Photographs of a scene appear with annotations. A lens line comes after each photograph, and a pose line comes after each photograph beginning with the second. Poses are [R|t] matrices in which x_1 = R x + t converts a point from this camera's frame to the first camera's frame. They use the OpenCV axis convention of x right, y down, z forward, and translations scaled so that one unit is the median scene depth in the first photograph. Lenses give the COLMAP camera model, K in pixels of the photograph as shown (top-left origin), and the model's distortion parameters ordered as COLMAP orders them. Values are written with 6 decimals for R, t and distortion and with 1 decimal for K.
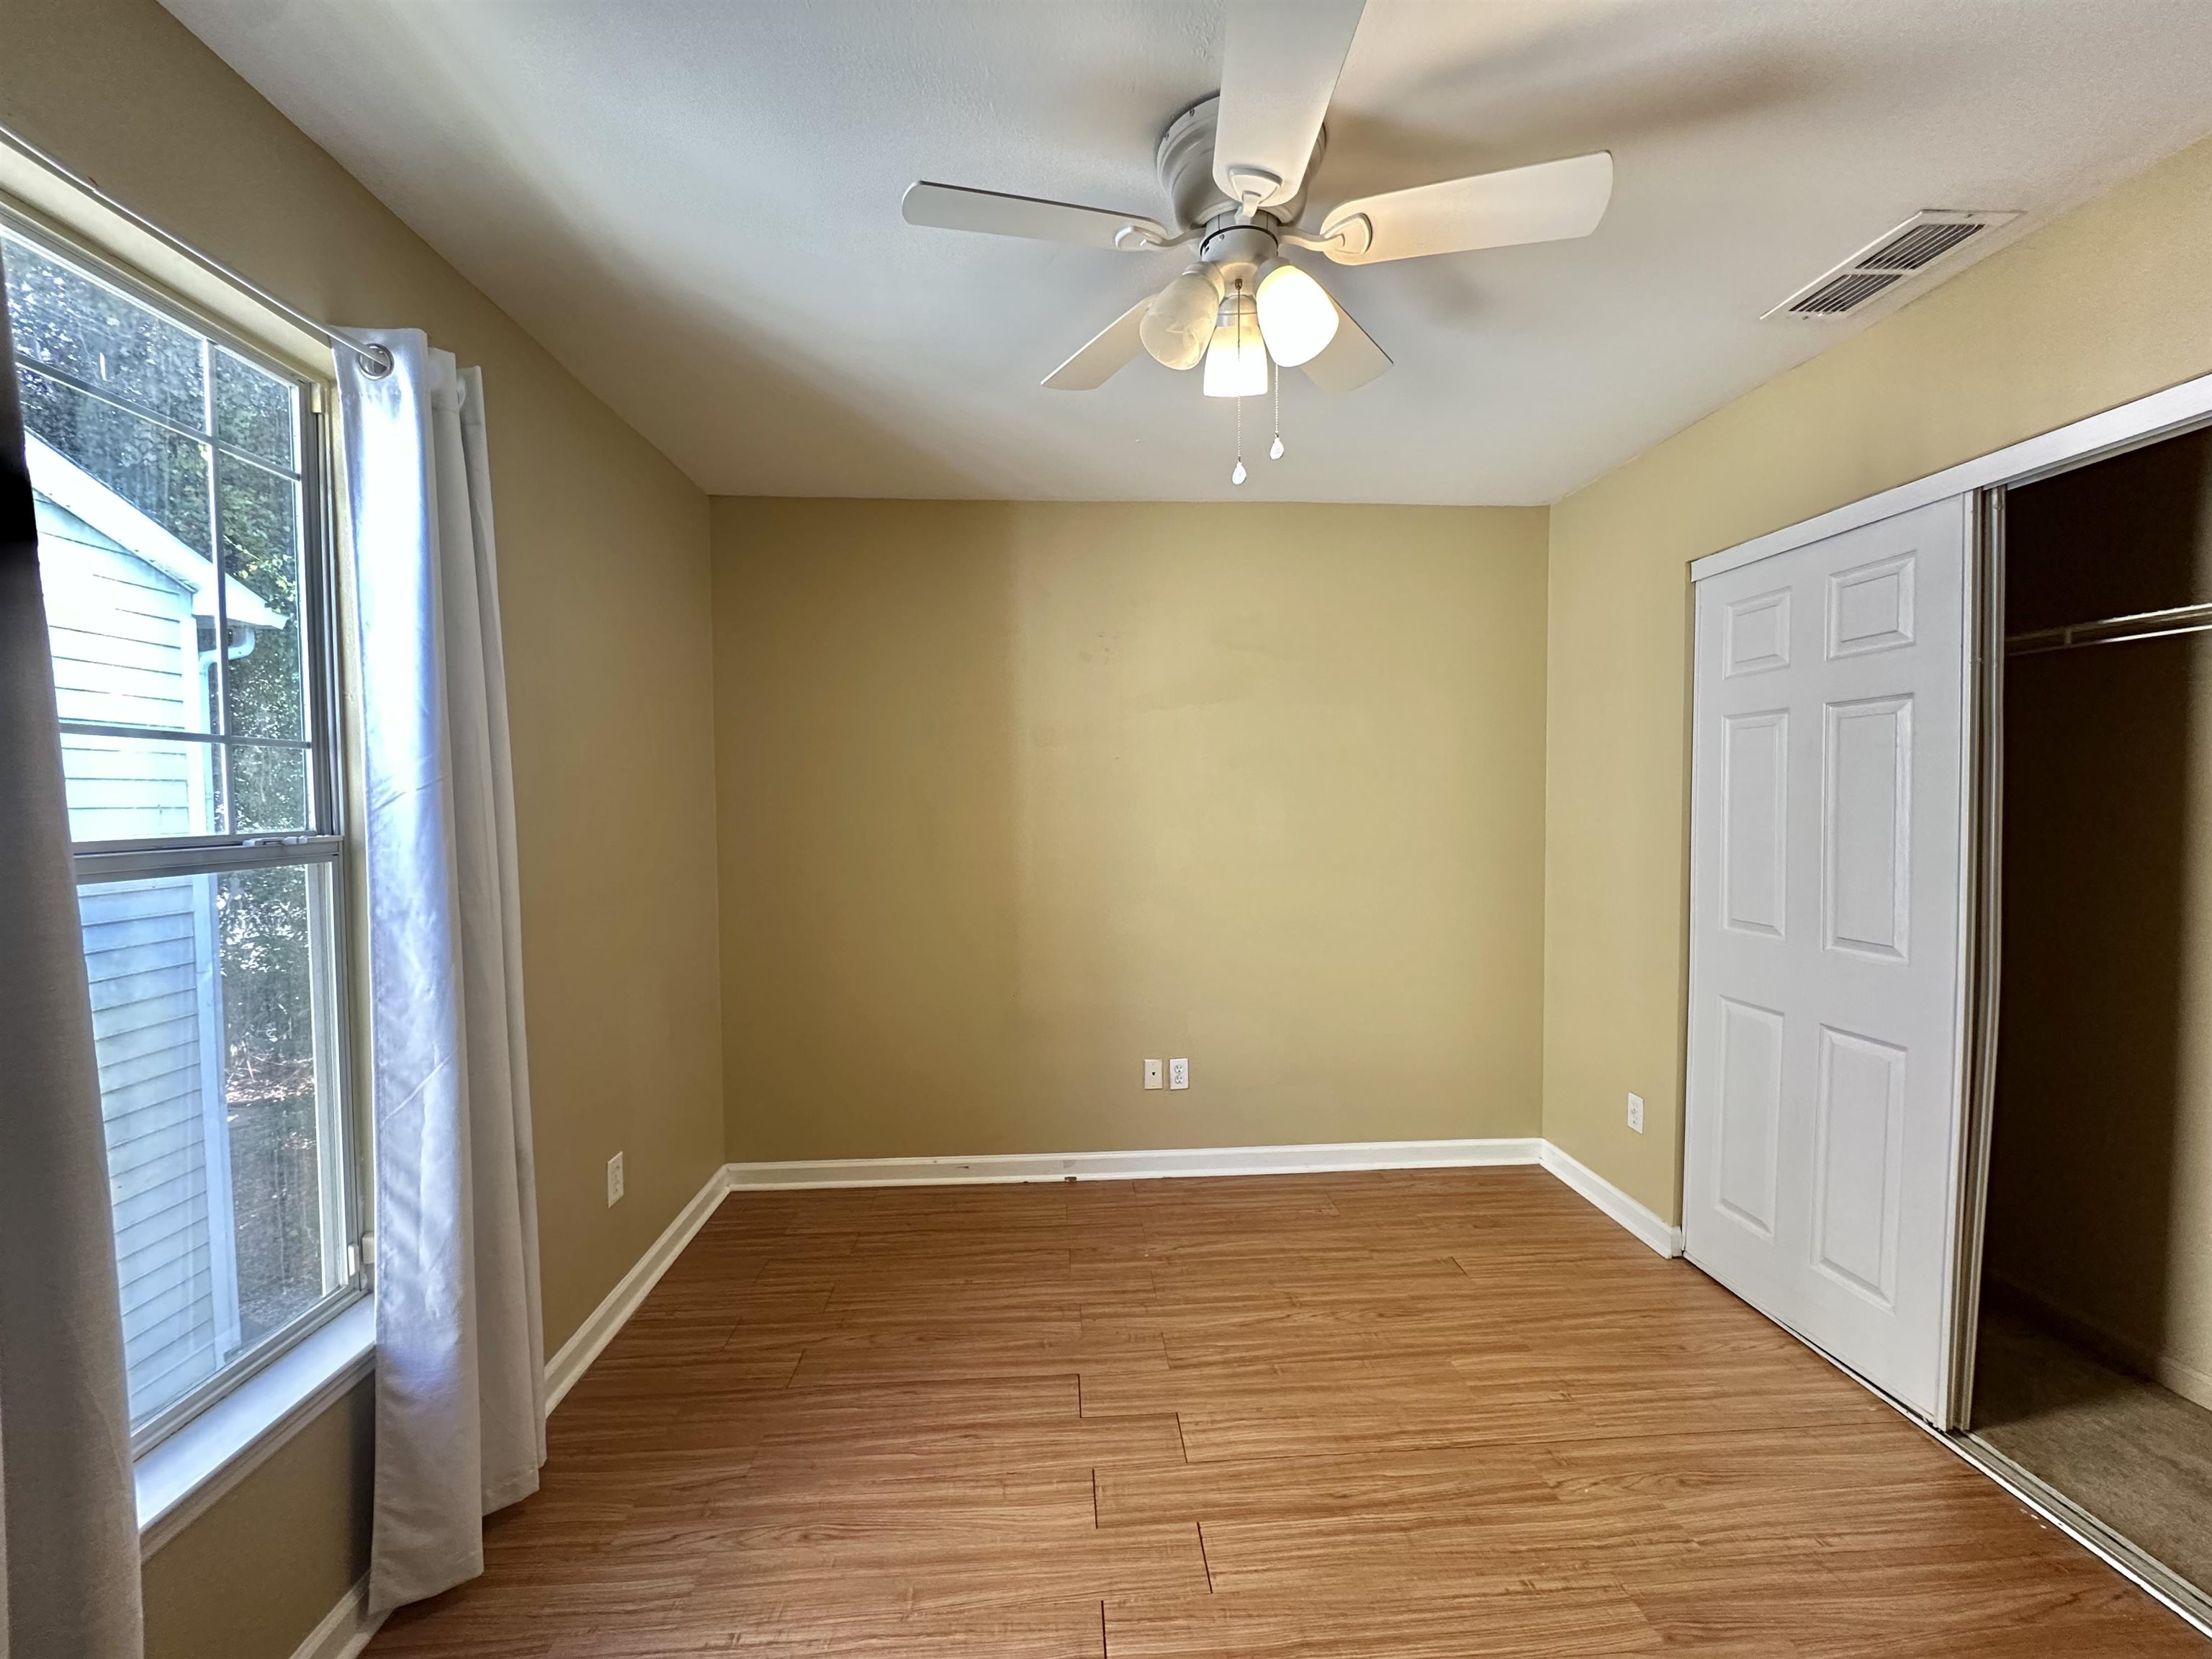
lens RADIAL K [[883.4, 0, 1106.0], [0, 883.4, 829.5], [0, 0, 1]] dist [-0.003336, -0.000077]
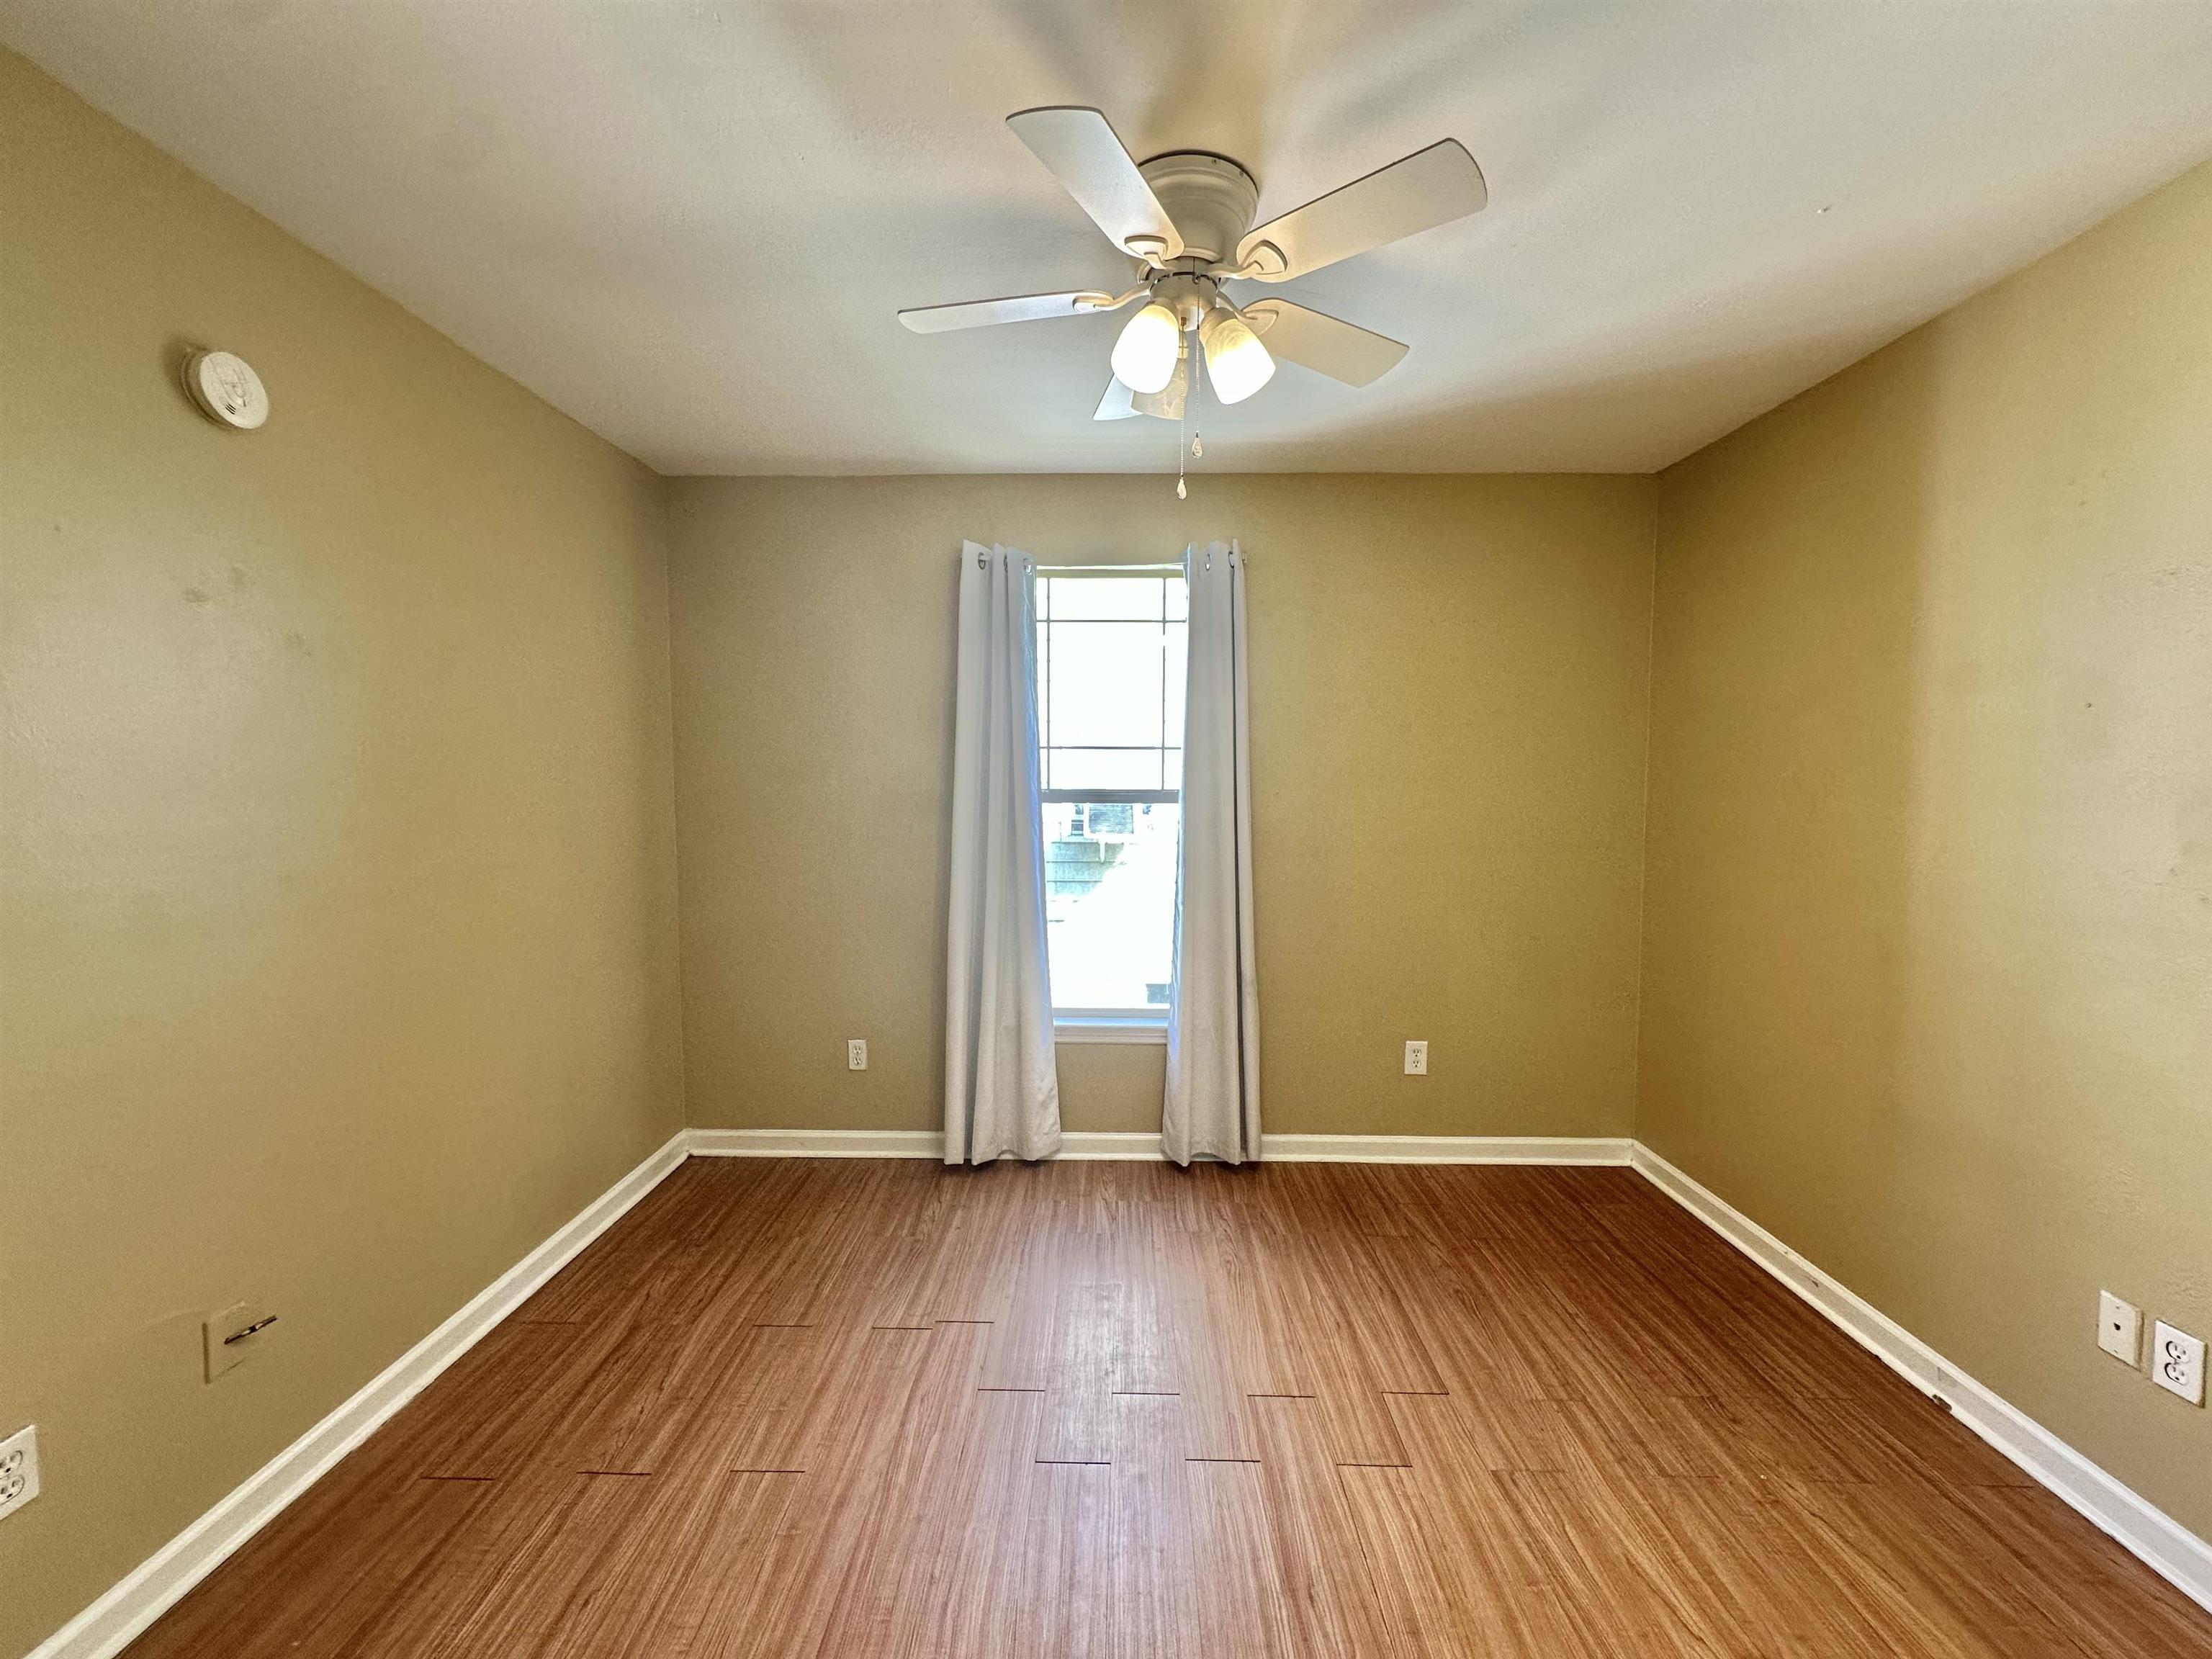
lens RADIAL K [[883.4, 0, 1106.0], [0, 883.4, 829.5], [0, 0, 1]] dist [-0.003336, -0.000077]
pose [[-0.086454, 0.064518, -0.994165, 0.869310], [-0.038972, 0.996918, 0.068086, -0.028655], [0.995493, 0.044631, -0.083673, 0.671069]]
